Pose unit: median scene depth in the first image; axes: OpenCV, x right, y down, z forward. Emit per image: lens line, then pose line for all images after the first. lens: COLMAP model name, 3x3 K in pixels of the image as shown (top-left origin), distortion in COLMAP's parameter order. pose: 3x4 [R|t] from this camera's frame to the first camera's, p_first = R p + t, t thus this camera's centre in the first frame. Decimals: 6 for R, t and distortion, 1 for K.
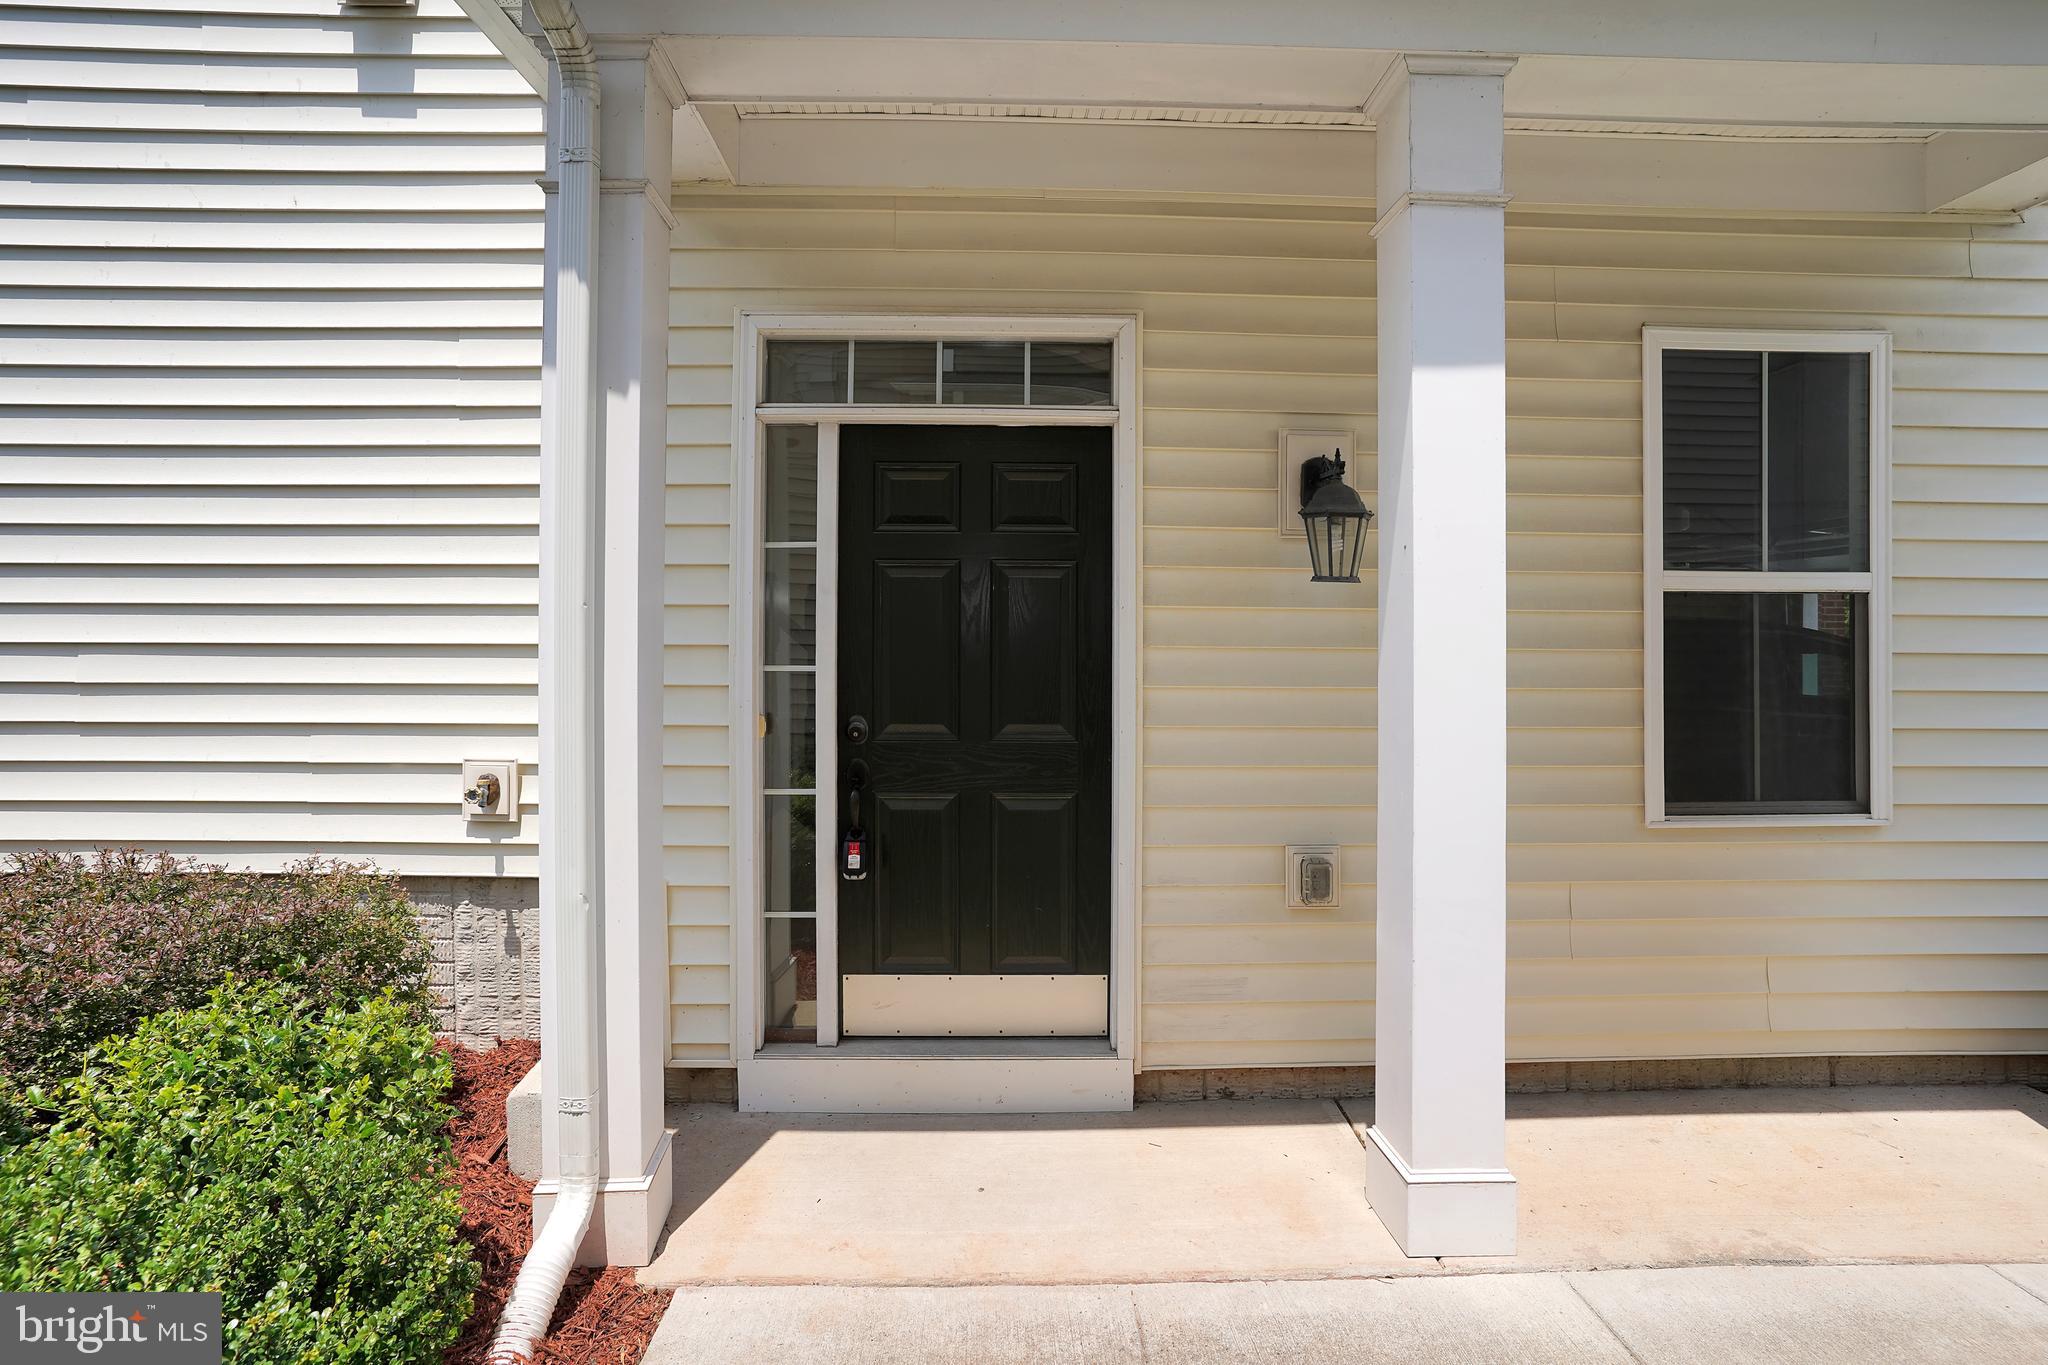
lens RADIAL K [[1032.6, 0, 1049.3], [0, 1032.6, 602.0], [0, 0, 1]] dist [-0.045328, 0.012629]
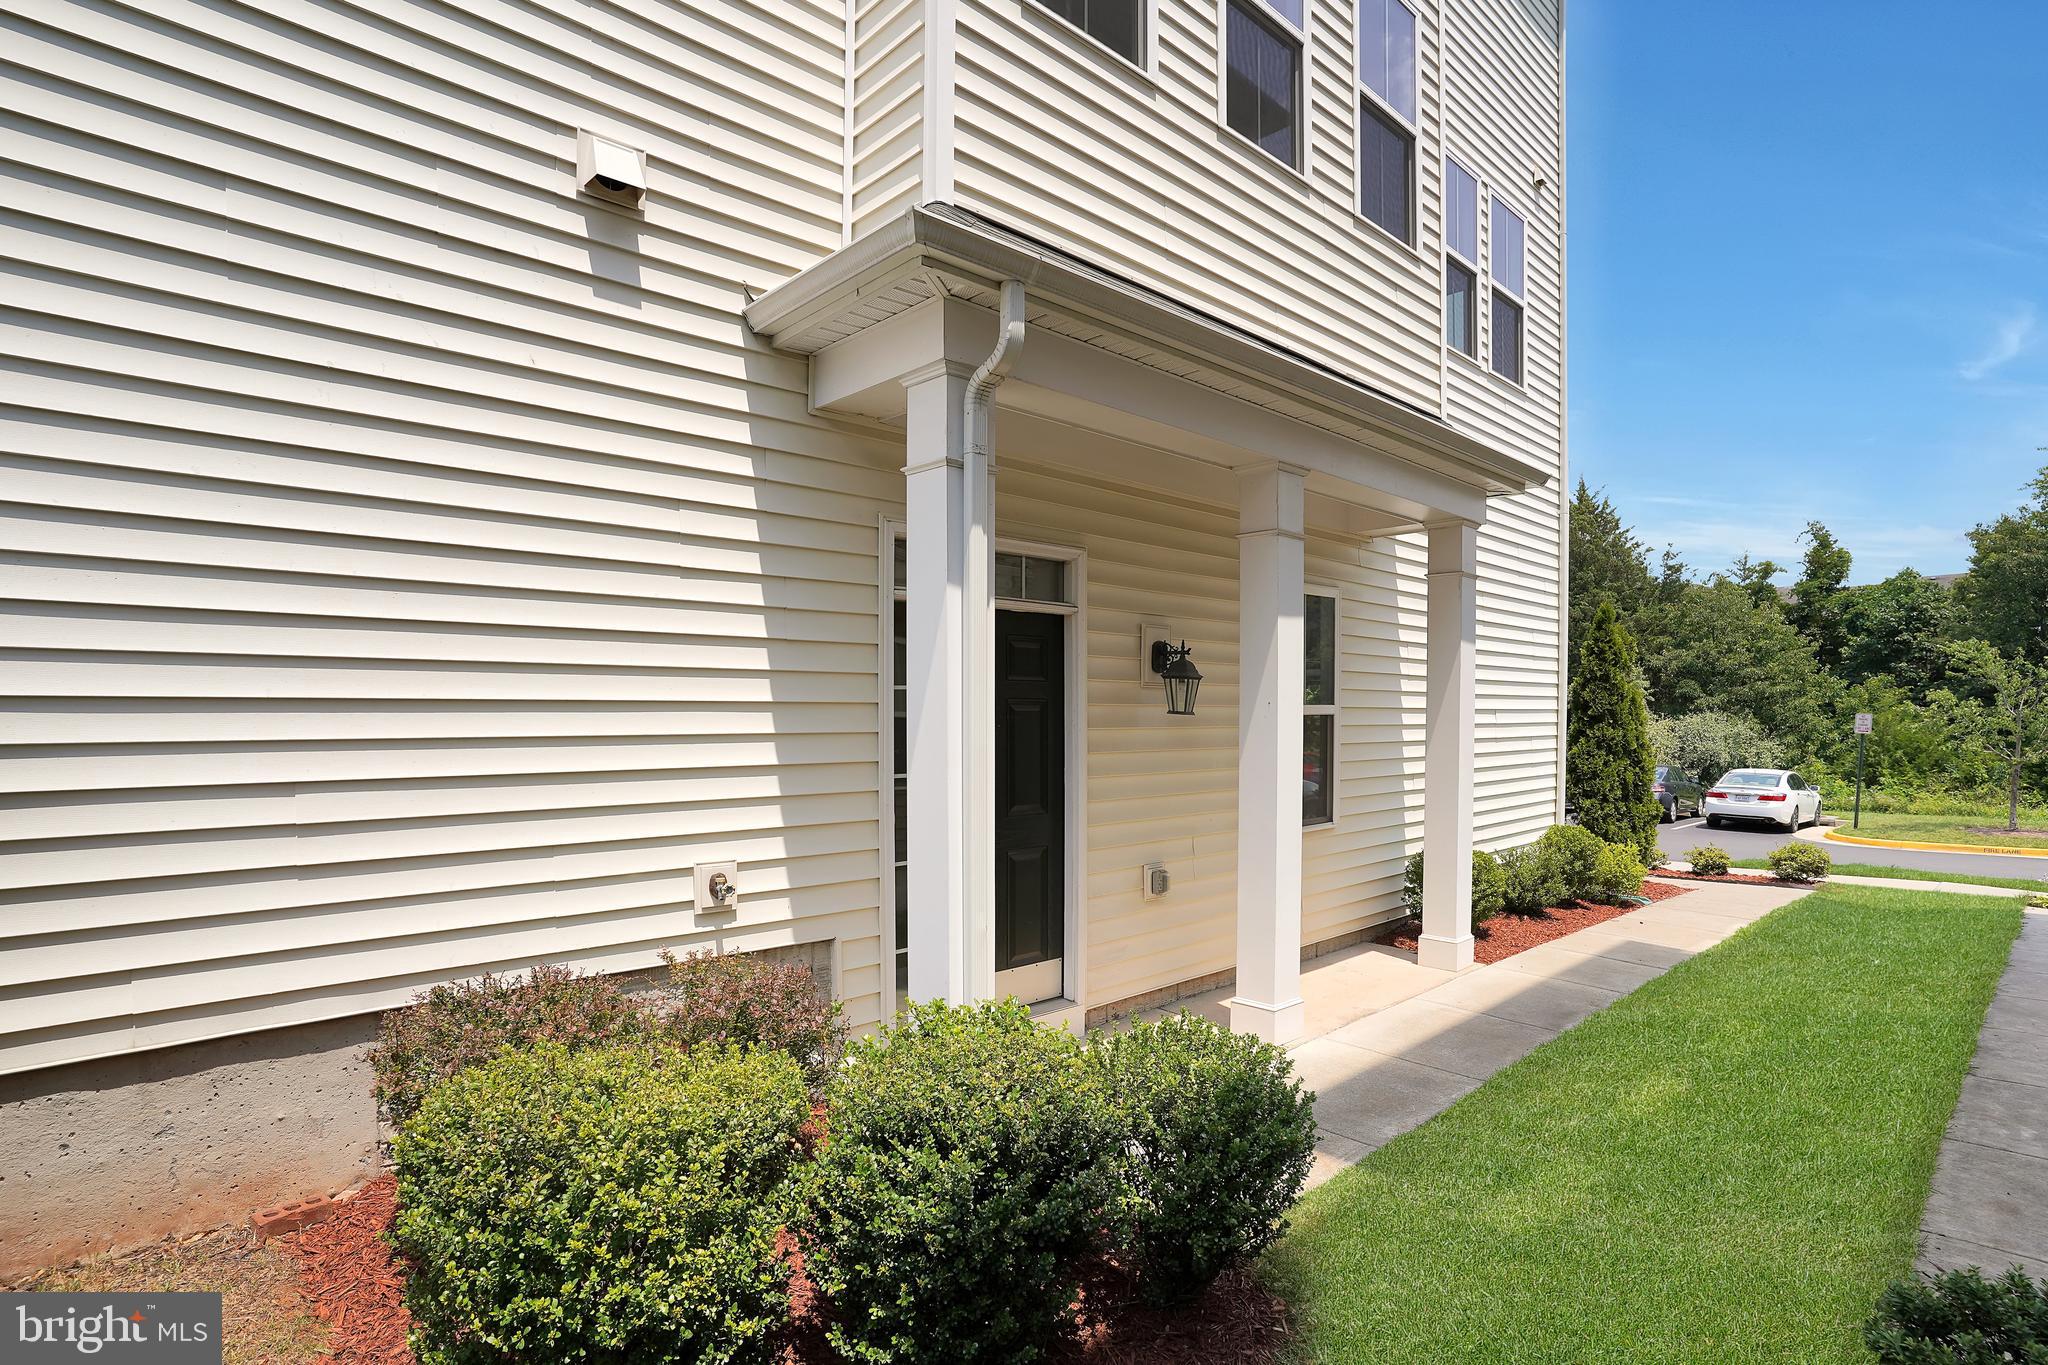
lens RADIAL K [[1032.6, 0, 1014.0], [0, 1032.6, 681.4], [0, 0, 1]] dist [-0.045328, 0.012629]
pose [[0.751737, 0.014592, 0.659301, -1.082335], [-0.018935, 0.999821, -0.000539, -0.066475], [-0.659191, -0.012078, 0.751879, -0.158095]]
